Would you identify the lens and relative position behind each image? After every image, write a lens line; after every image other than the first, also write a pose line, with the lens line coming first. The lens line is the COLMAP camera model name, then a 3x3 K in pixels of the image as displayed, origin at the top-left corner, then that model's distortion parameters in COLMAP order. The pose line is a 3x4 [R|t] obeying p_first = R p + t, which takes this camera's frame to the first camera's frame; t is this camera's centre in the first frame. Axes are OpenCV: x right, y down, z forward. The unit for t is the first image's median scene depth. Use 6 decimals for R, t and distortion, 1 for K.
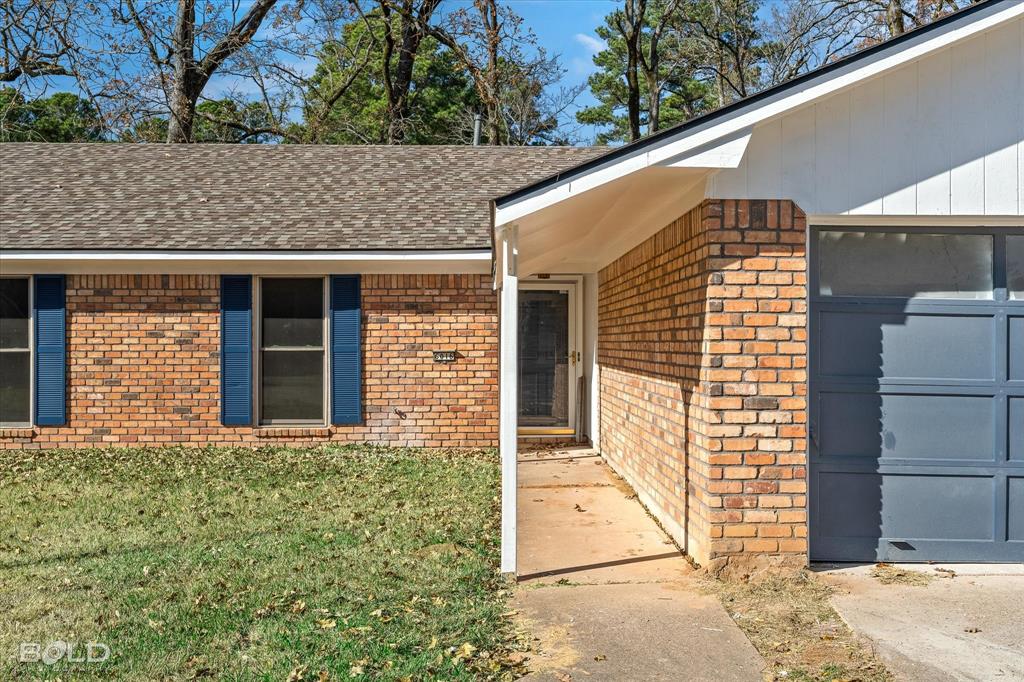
lens RADIAL K [[954.1, 0, 478.2], [0, 954.1, 337.3], [0, 0, 1]] dist [0.004980, 0.000000]
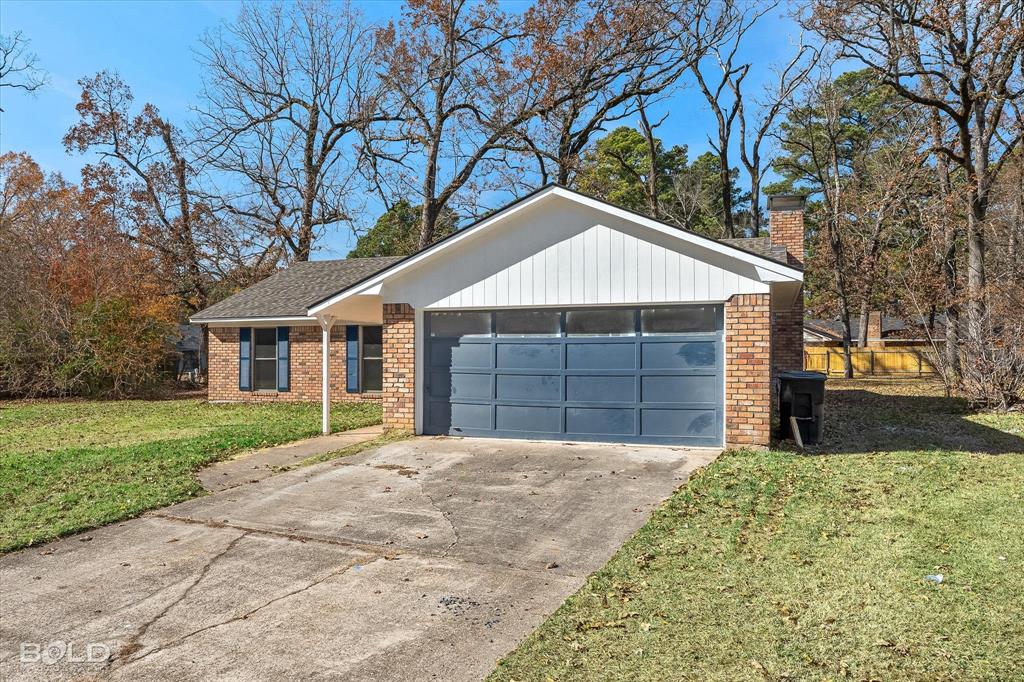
lens RADIAL K [[672.7, 0, 470.6], [0, 672.7, 348.0], [0, 0, 1]] dist [0.000414, 0.000234]
pose [[0.932500, -0.005027, -0.361135, 0.574220], [0.001633, 0.999952, -0.009701, 0.003826], [0.361167, 0.008456, 0.932463, -0.369585]]
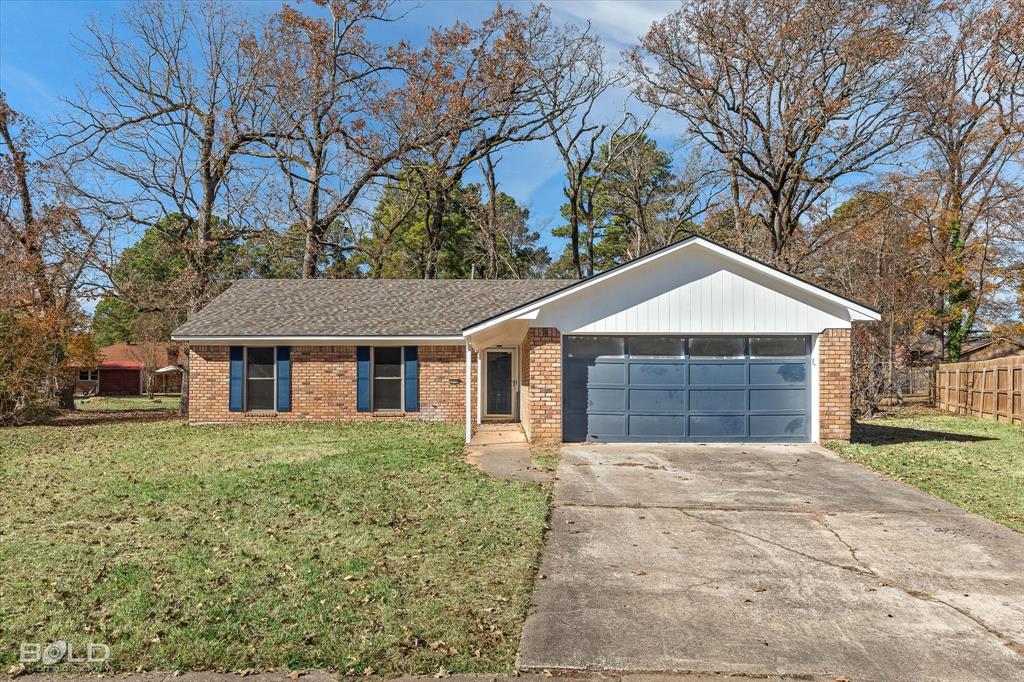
lens RADIAL K [[672.7, 0, 459.8], [0, 672.7, 370.1], [0, 0, 1]] dist [0.000414, 0.000234]
pose [[0.999034, 0.001046, -0.043941, 0.049289], [-0.001663, 0.999901, -0.013998, 0.015353], [0.043922, 0.014057, 0.998936, -0.606112]]
